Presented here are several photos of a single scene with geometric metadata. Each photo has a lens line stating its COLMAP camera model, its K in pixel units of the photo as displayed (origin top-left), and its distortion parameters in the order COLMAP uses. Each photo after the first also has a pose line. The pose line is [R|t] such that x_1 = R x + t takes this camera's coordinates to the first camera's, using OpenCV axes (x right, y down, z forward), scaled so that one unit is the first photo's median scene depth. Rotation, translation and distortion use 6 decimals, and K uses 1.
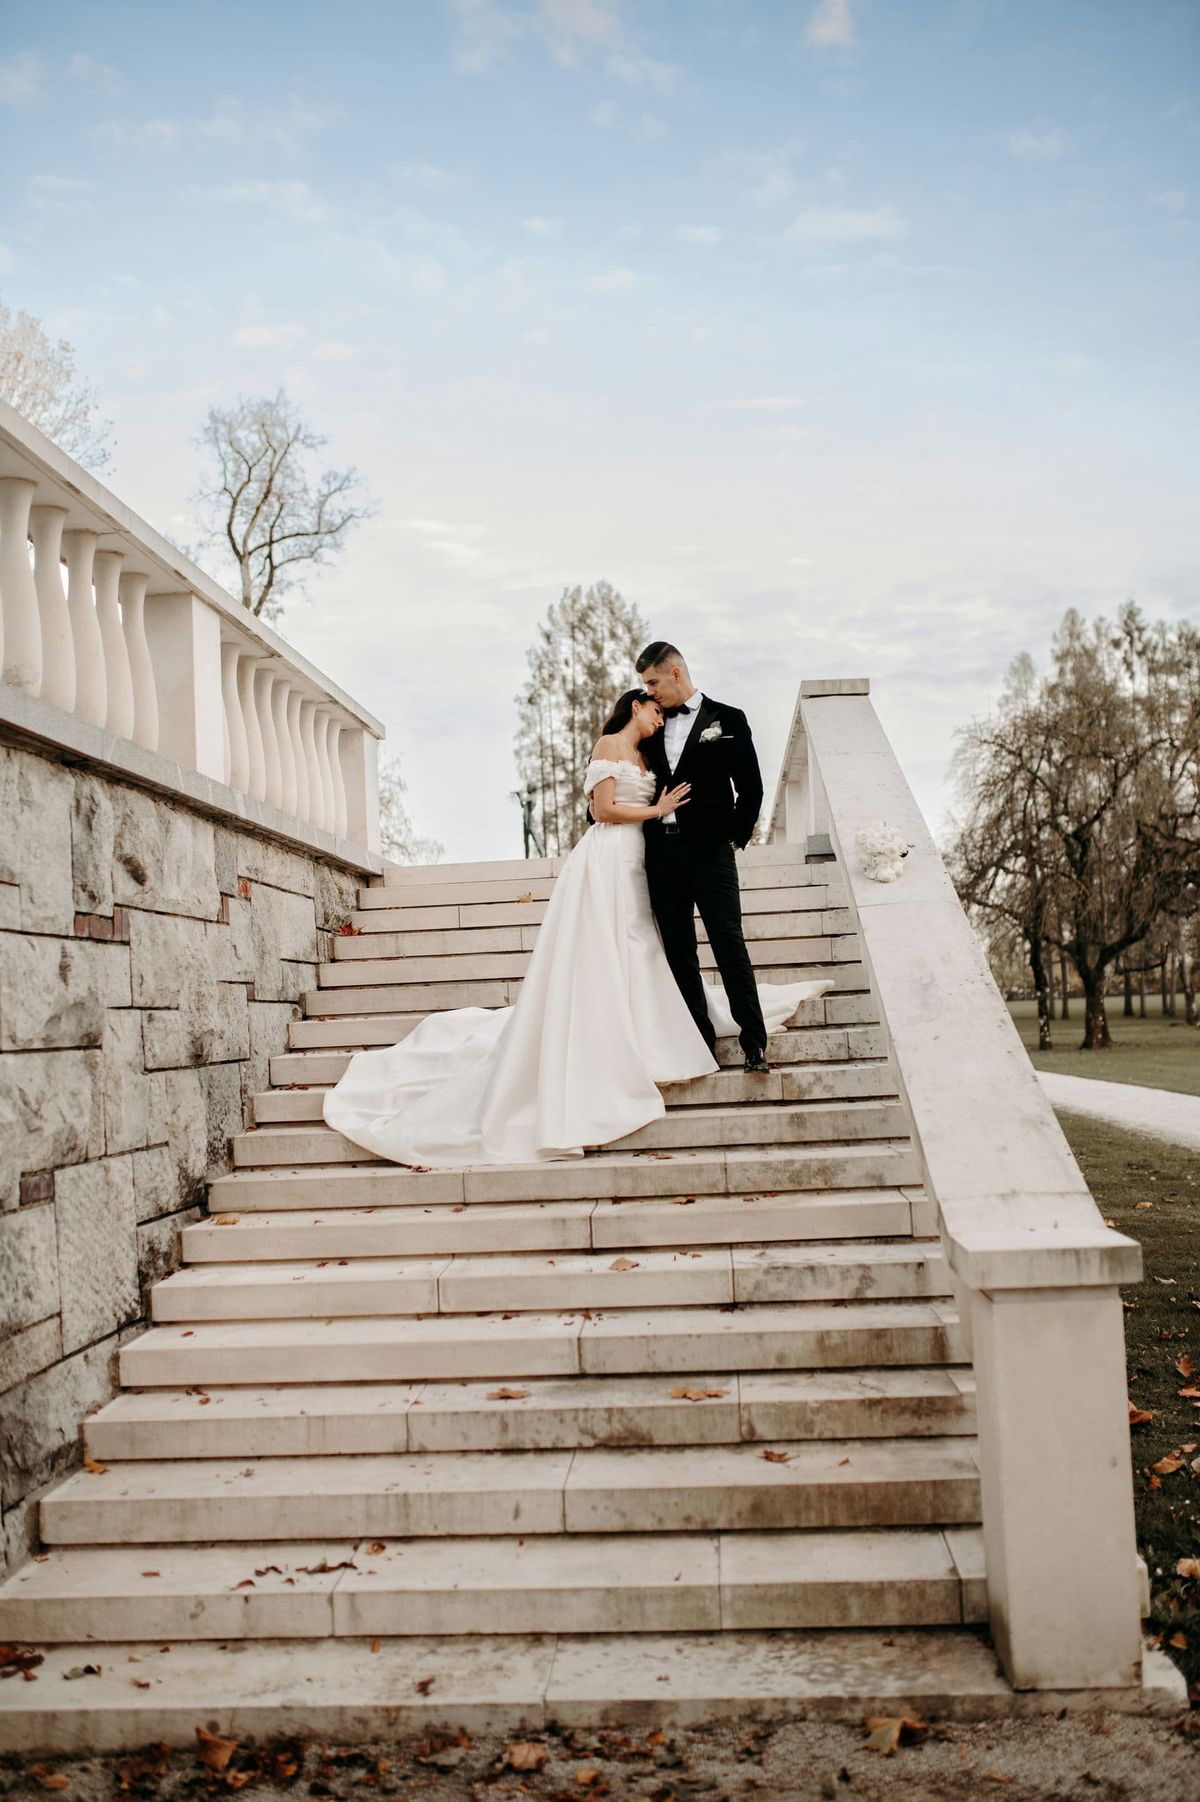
lens RADIAL K [[1712.6, 0, 598.8], [0, 1712.6, 899.3], [0, 0, 1]] dist [-0.041850, 0.000000]
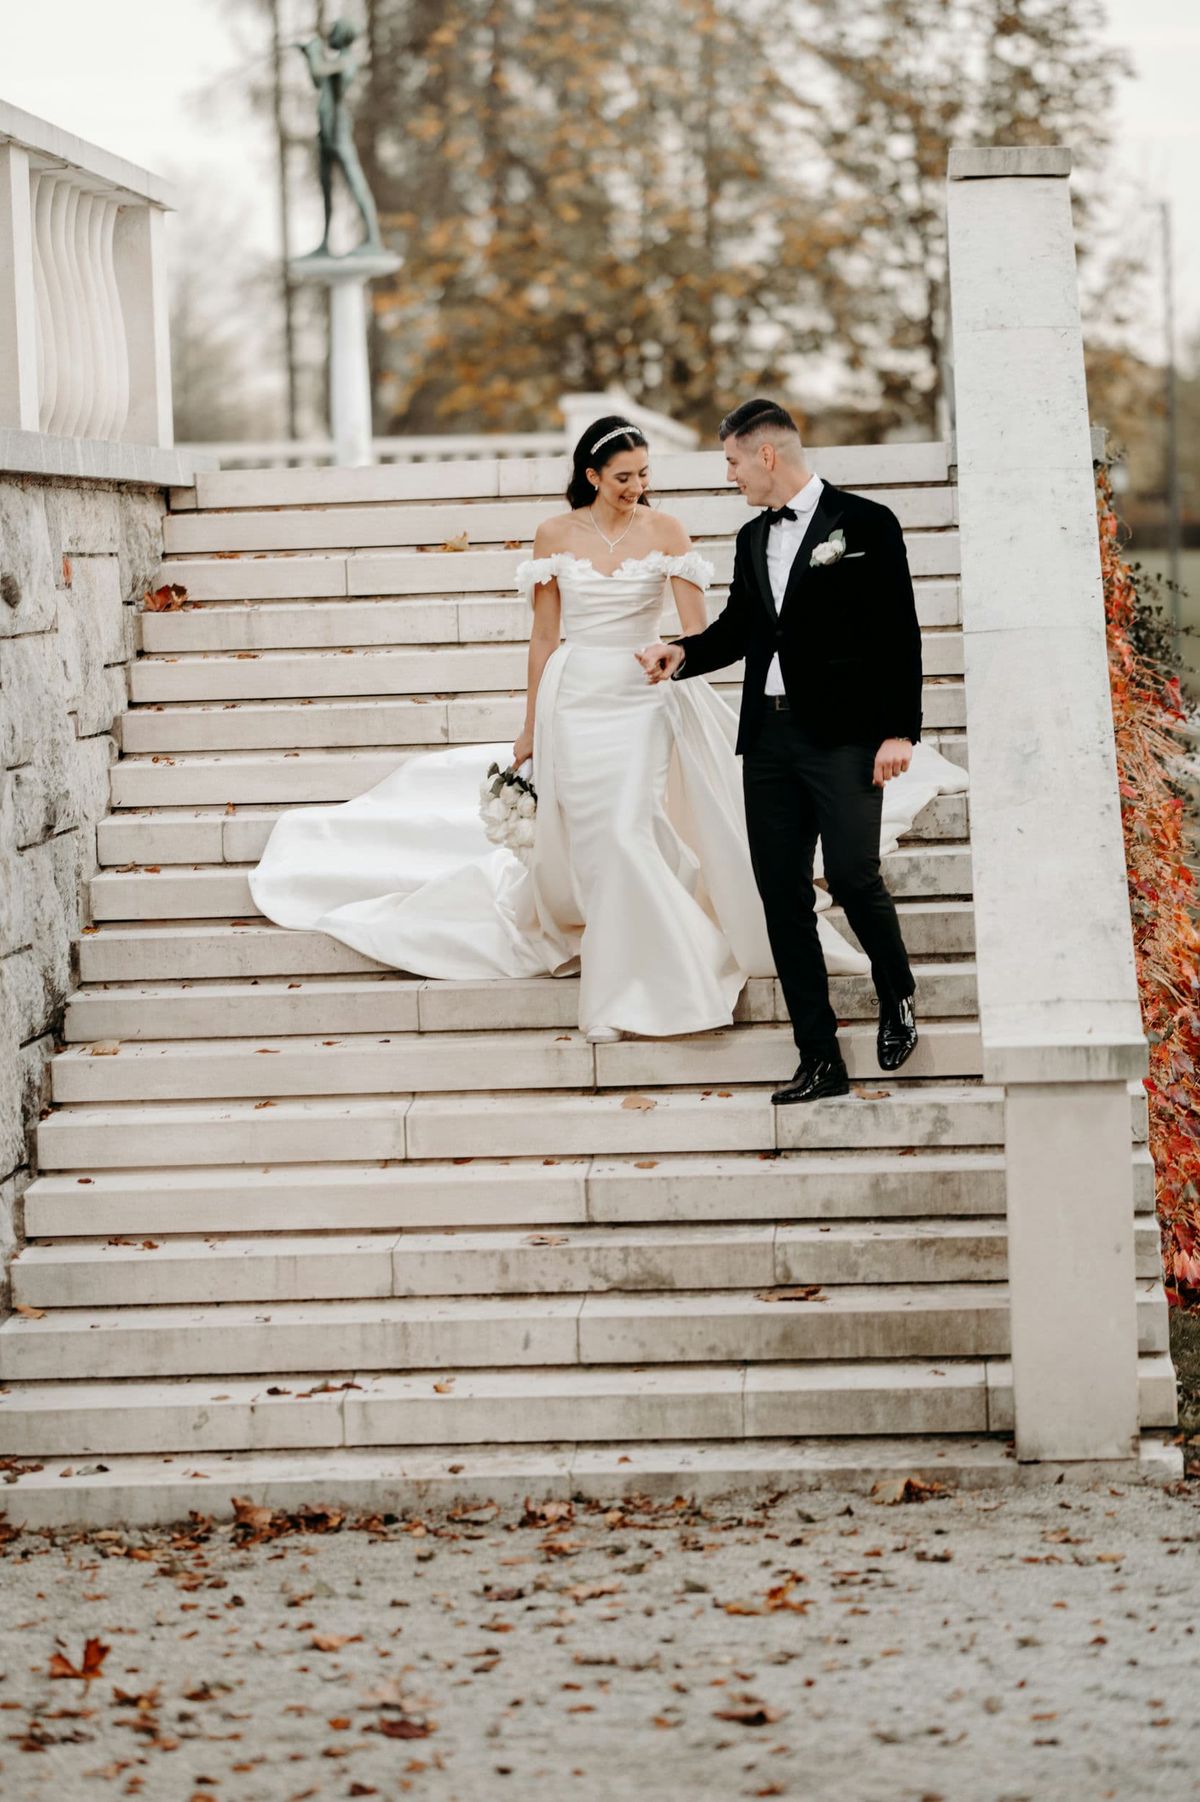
lens RADIAL K [[6776.3, 0, 590.9], [0, 6776.3, 1003.4], [0, 0, 1]] dist [0.126978, 0.000000]
pose [[0.999613, 0.011954, 0.025120, -0.079793], [-0.015258, 0.990626, 0.135745, -0.236367], [-0.023261, -0.136076, 0.990425, -1.929999]]
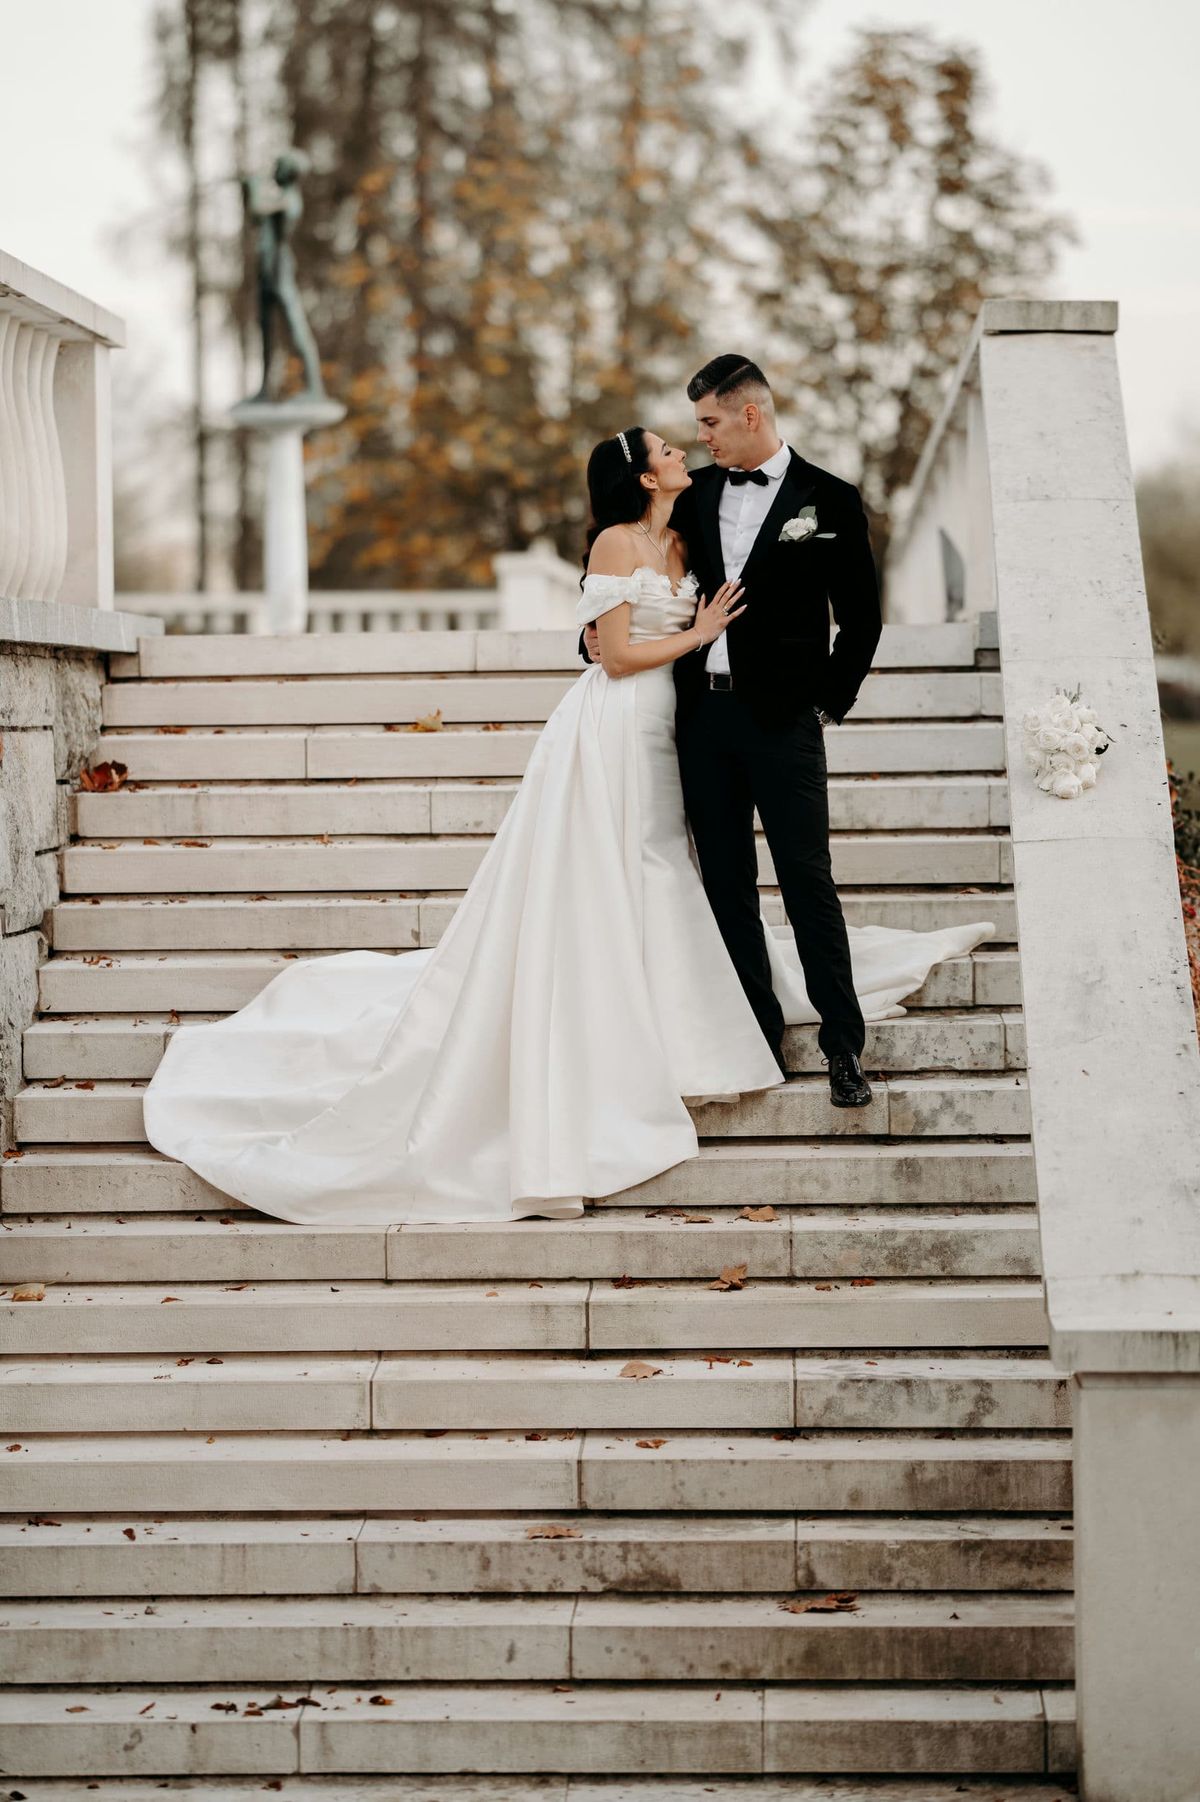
lens RADIAL K [[6776.3, 0, 588.5], [0, 6776.3, 919.8], [0, 0, 1]] dist [0.126978, 0.000000]
pose [[0.998564, 0.035488, 0.040141, -0.112374], [-0.039362, 0.994185, 0.100236, -0.222743], [-0.036350, -0.101672, 0.994154, -1.572804]]
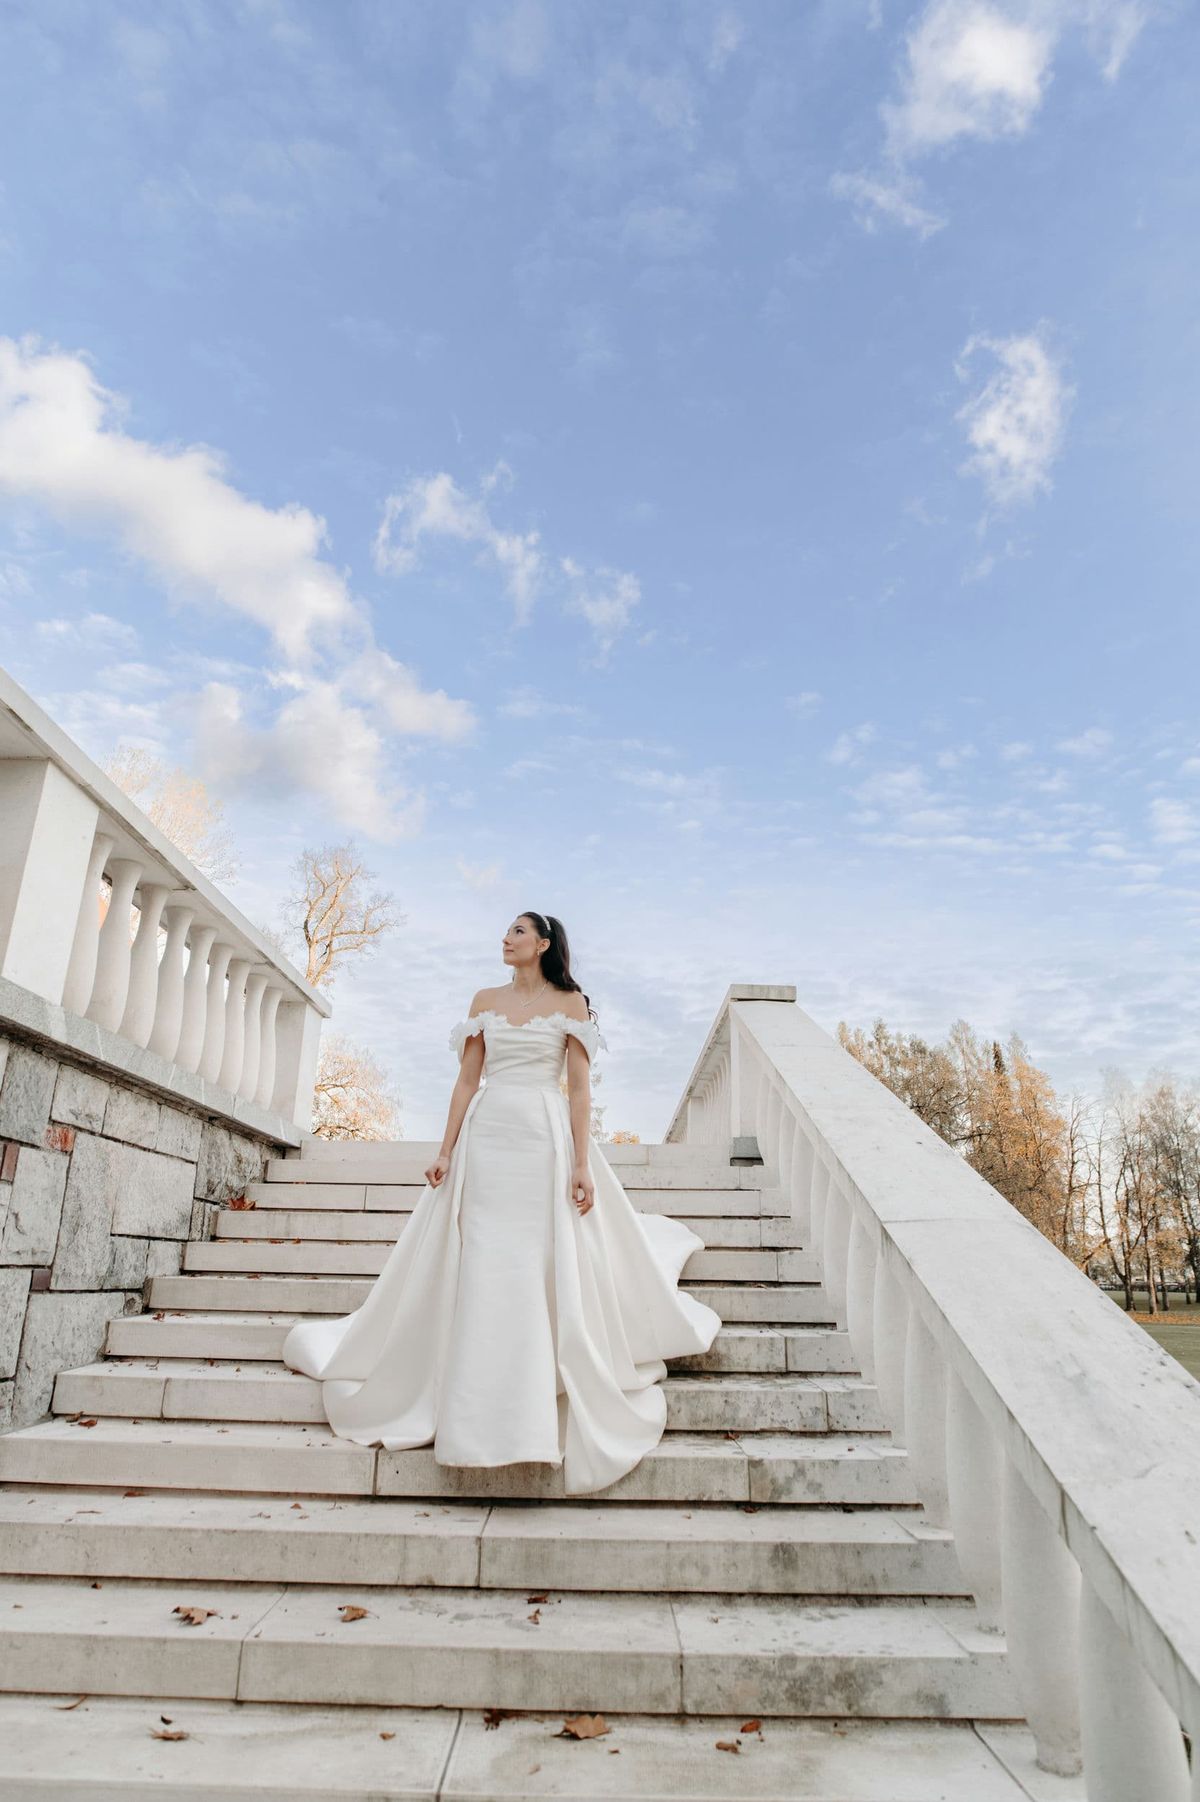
lens RADIAL K [[1060.6, 0, 582.0], [0, 1060.6, 866.1], [0, 0, 1]] dist [-0.023537, -0.000232]
pose [[0.996386, 0.080120, 0.028213, 0.007163], [-0.068114, 0.952077, -0.298177, 0.003091], [-0.050751, 0.295178, 0.954093, 0.580235]]
